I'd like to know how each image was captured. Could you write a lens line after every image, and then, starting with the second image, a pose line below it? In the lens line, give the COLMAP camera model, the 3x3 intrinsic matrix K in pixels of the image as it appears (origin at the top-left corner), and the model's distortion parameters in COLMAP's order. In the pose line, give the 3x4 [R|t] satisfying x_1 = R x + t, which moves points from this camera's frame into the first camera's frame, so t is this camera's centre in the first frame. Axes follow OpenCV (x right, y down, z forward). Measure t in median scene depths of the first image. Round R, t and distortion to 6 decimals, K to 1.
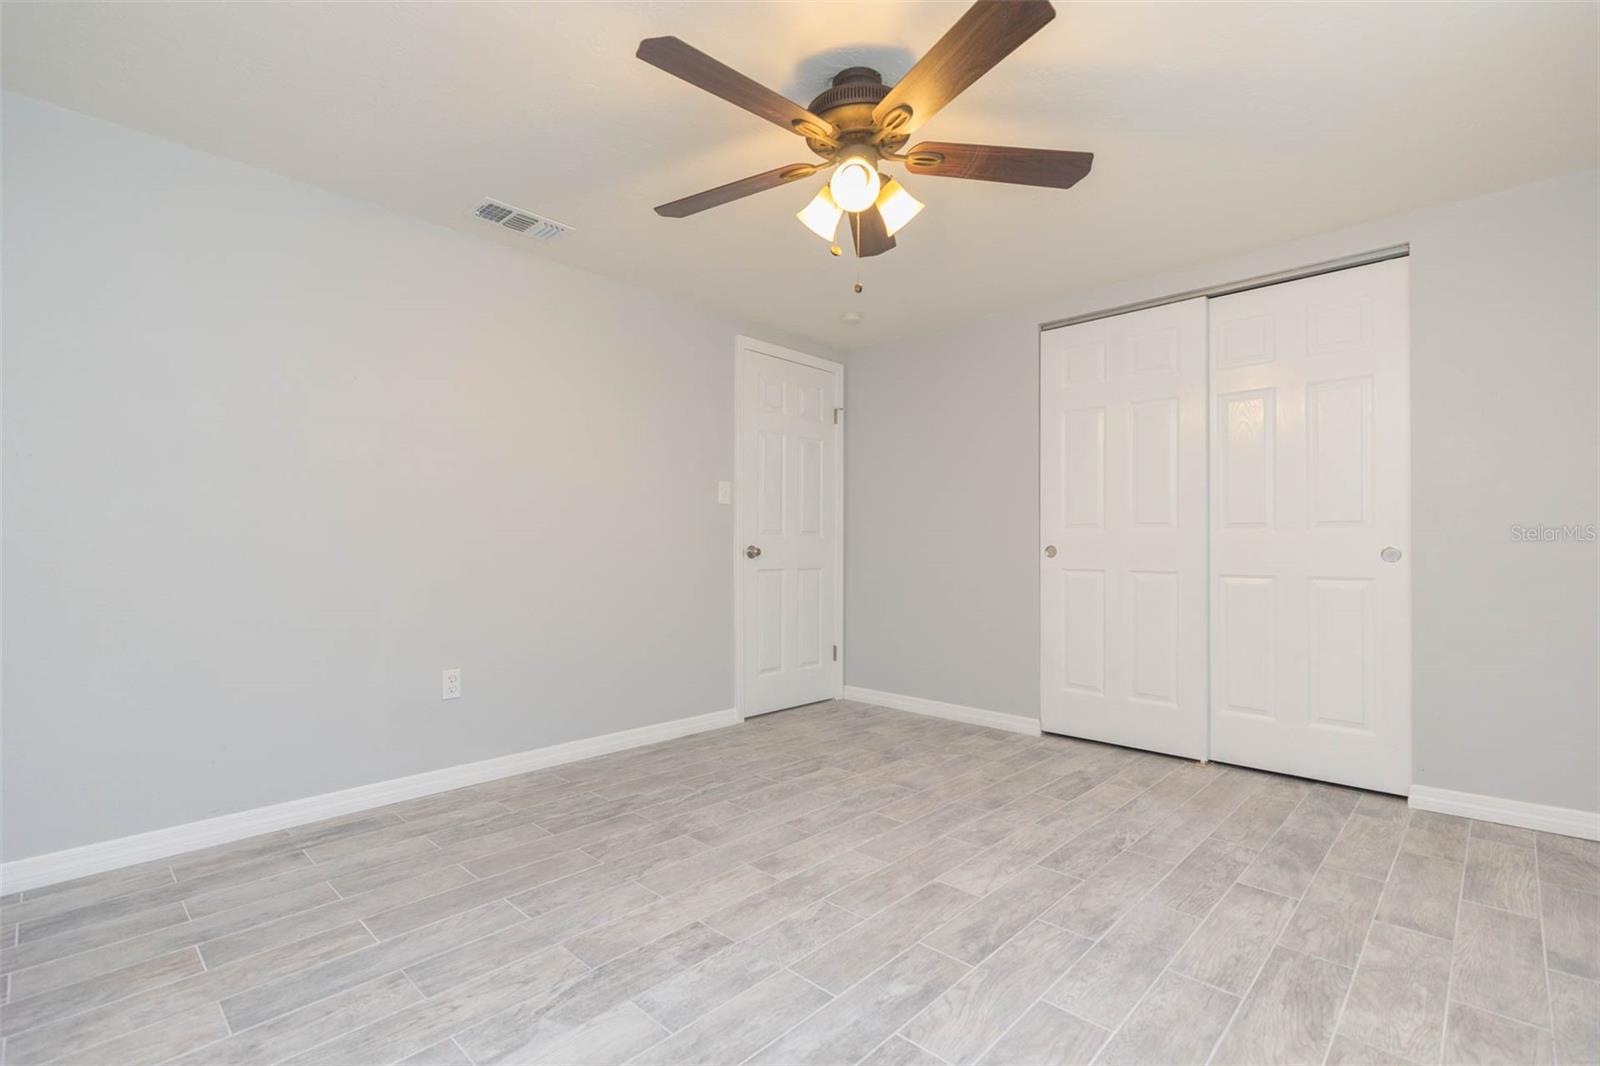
lens RADIAL K [[715.3, 0, 802.2], [0, 715.3, 538.3], [0, 0, 1]] dist [0.000730, 0.000094]
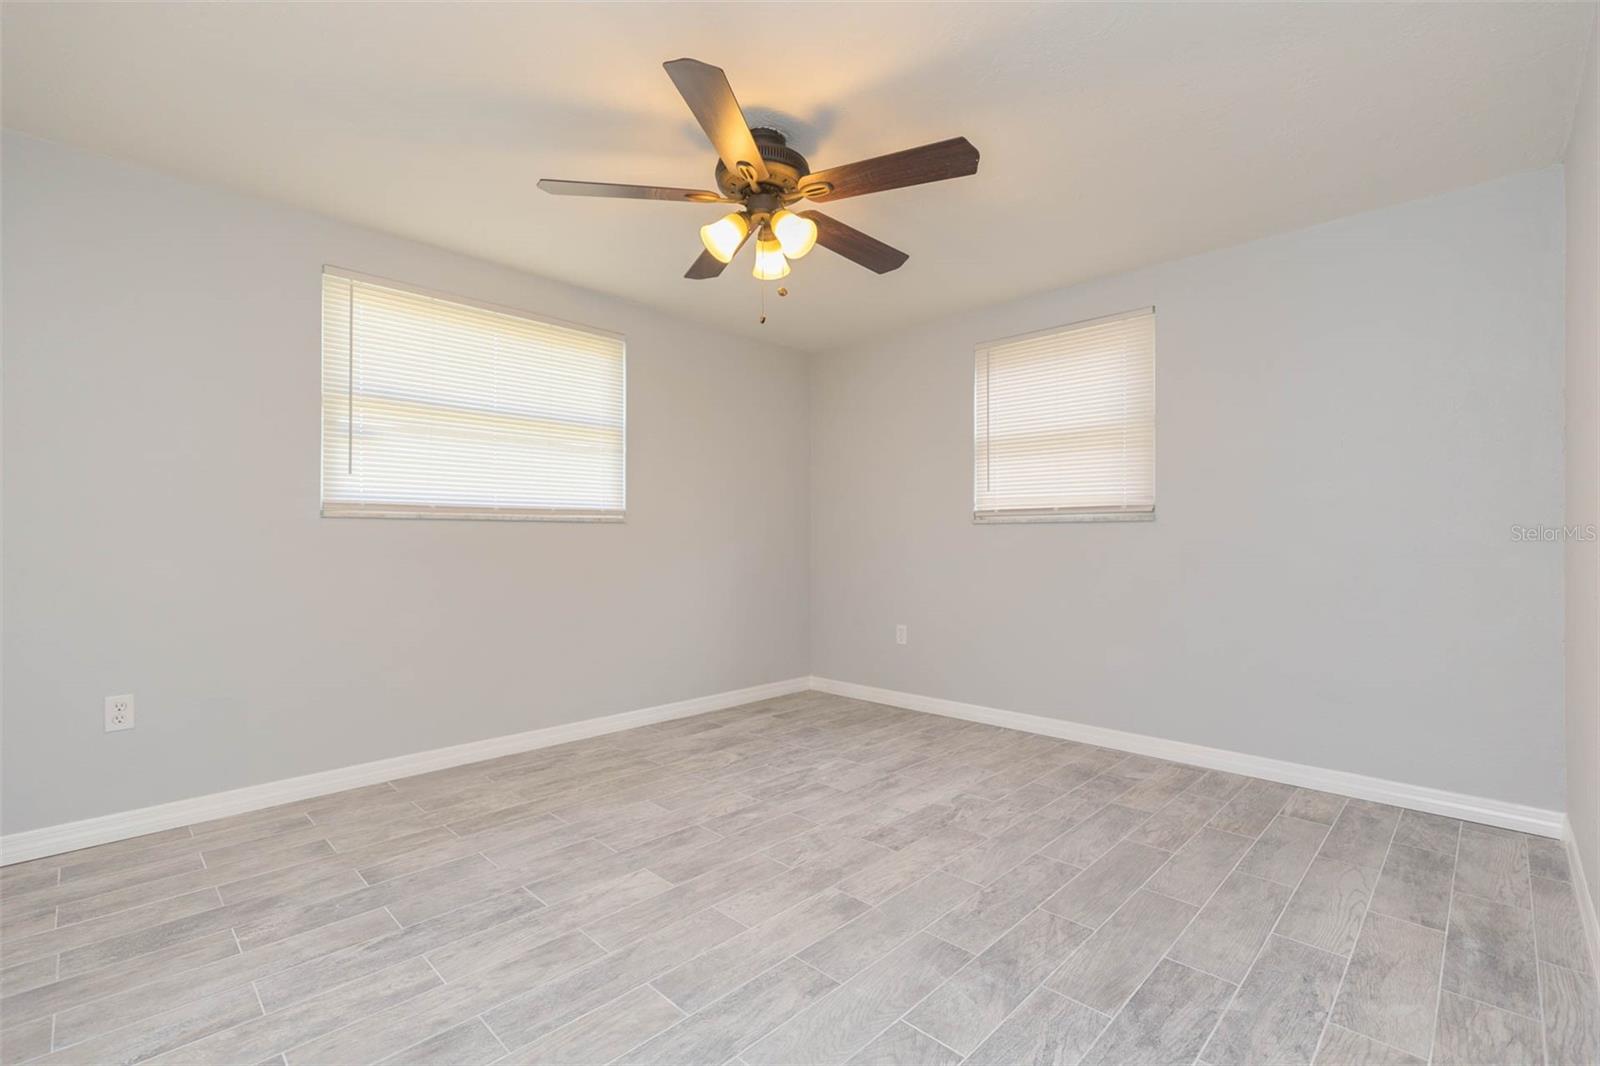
lens RADIAL K [[715.3, 0, 802.2], [0, 715.3, 538.3], [0, 0, 1]] dist [0.000730, 0.000094]
pose [[-0.999942, -0.002316, 0.010501, 0.002718], [-0.002475, 0.999882, -0.015153, 0.016303], [-0.010465, -0.015178, -0.999830, 1.984434]]
